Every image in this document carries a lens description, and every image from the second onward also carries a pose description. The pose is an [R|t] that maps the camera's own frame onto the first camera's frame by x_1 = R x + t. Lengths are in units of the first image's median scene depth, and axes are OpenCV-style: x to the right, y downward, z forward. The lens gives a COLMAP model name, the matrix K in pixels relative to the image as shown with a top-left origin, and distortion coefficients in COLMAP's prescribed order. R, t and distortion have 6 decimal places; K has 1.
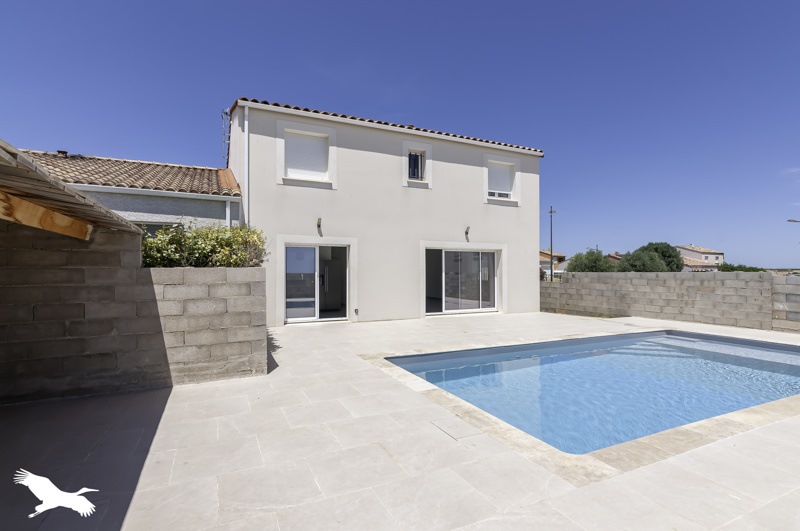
lens RADIAL K [[386.8, 0, 400.0], [0, 386.8, 265.5], [0, 0, 1]] dist [0.000269, -0.000274]
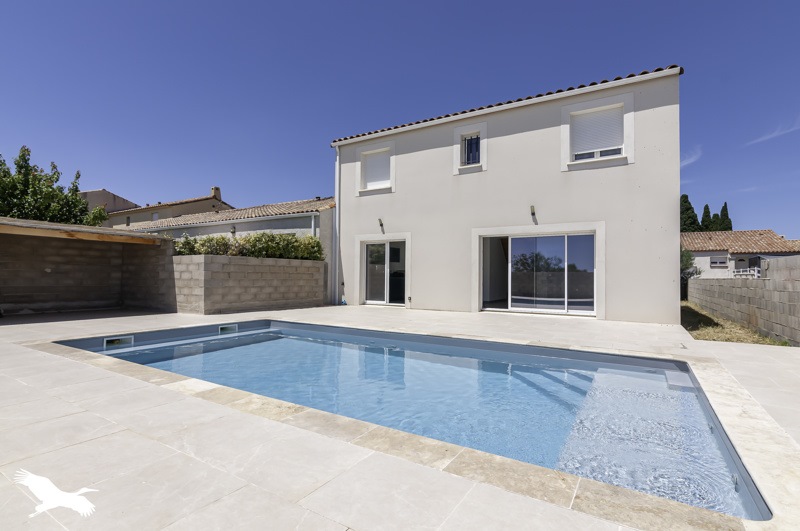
lens RADIAL K [[386.8, 0, 400.0], [0, 386.8, 265.5], [0, 0, 1]] dist [0.000269, -0.000274]
pose [[0.561066, -0.018059, -0.827574, 0.754125], [0.003907, 0.999809, -0.019169, 0.042985], [0.827762, 0.007522, 0.561029, 0.346008]]
